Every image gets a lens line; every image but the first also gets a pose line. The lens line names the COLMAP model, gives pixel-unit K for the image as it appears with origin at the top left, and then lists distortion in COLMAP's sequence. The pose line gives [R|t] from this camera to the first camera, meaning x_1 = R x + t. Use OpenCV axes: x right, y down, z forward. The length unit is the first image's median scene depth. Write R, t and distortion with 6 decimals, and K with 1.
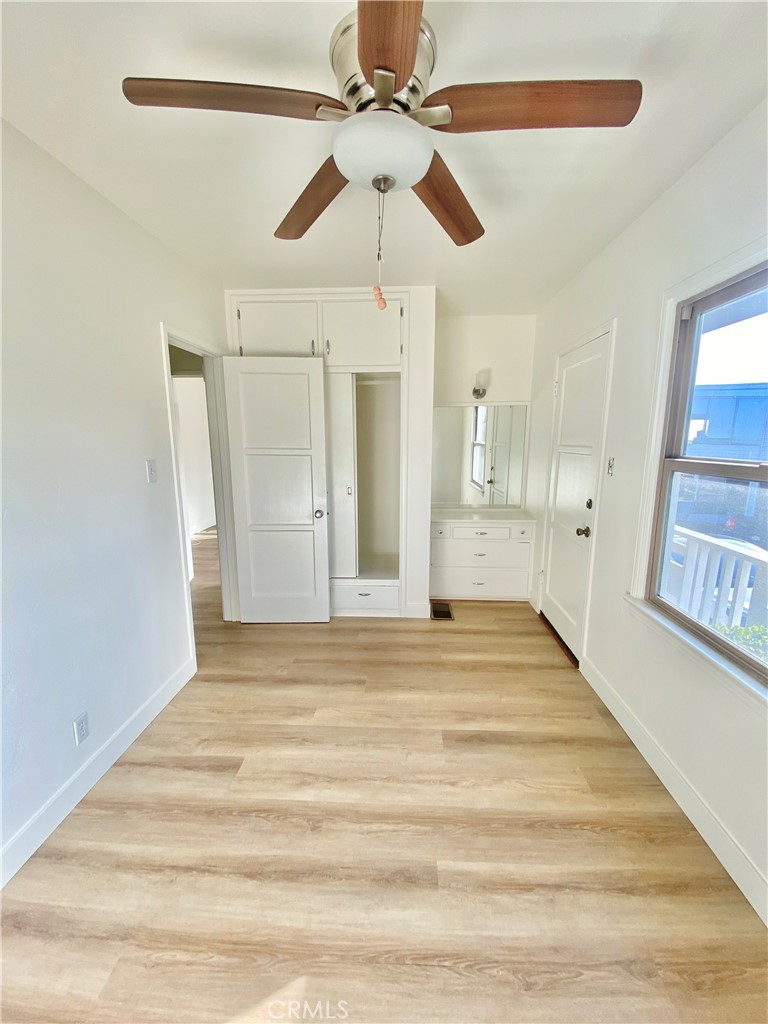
lens RADIAL K [[416.6, 0, 384.0], [0, 416.6, 512.0], [0, 0, 1]] dist [0.025823, -0.023807]
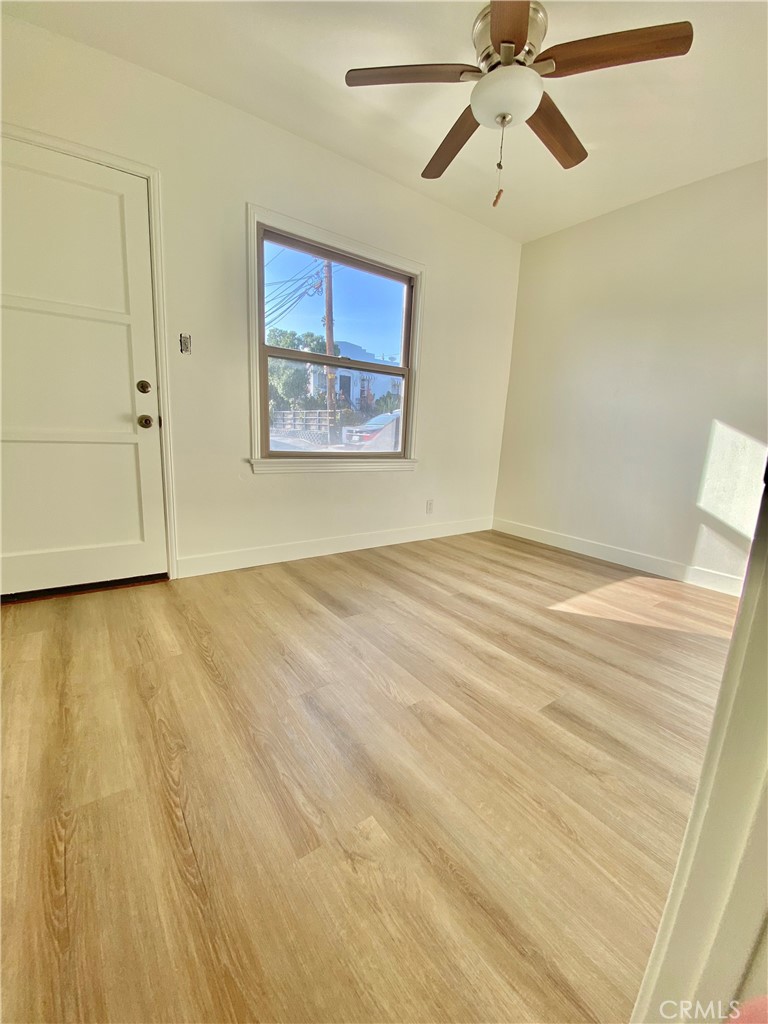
lens RADIAL K [[416.6, 0, 384.0], [0, 416.6, 512.0], [0, 0, 1]] dist [0.025823, -0.023807]
pose [[-0.632737, -0.175756, 0.754157, -0.669004], [0.098597, 0.947690, 0.303582, 0.012075], [-0.768064, 0.266445, -0.582310, 1.582030]]
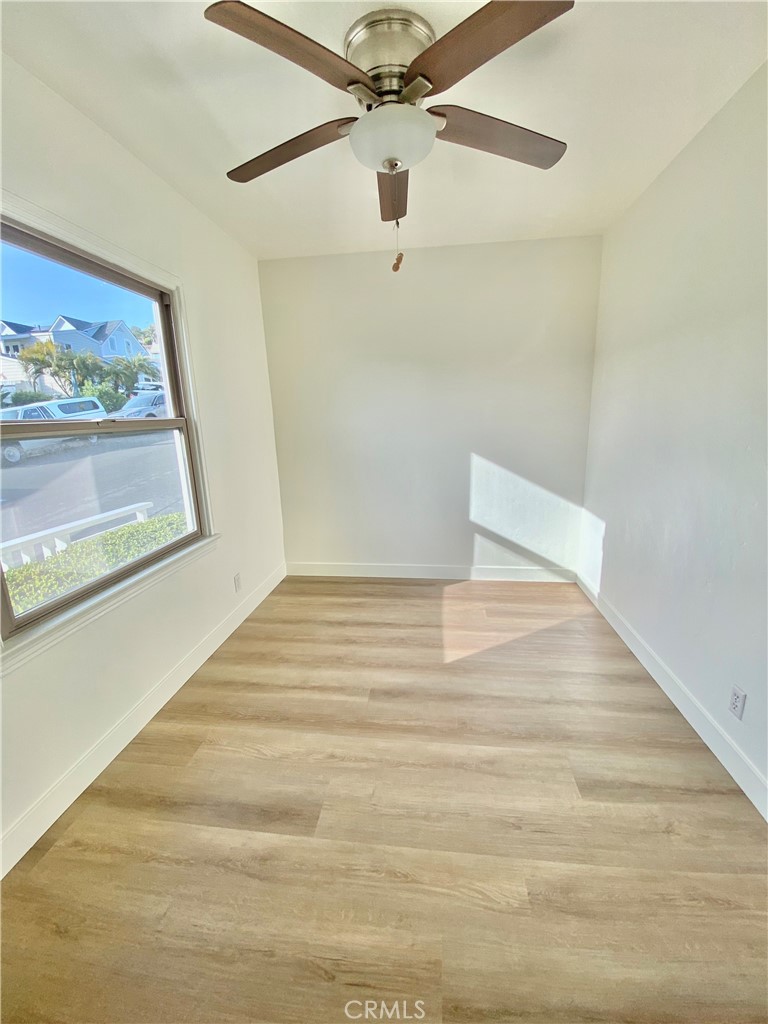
lens RADIAL K [[406.7, 0, 389.4], [0, 406.7, 510.2], [0, 0, 1]] dist [-0.000560, -0.014268]
pose [[-0.997784, 0.011728, 0.065495, -0.032431], [0.036989, 0.915994, 0.399483, -0.220514], [-0.055308, 0.401021, -0.914398, 1.529907]]
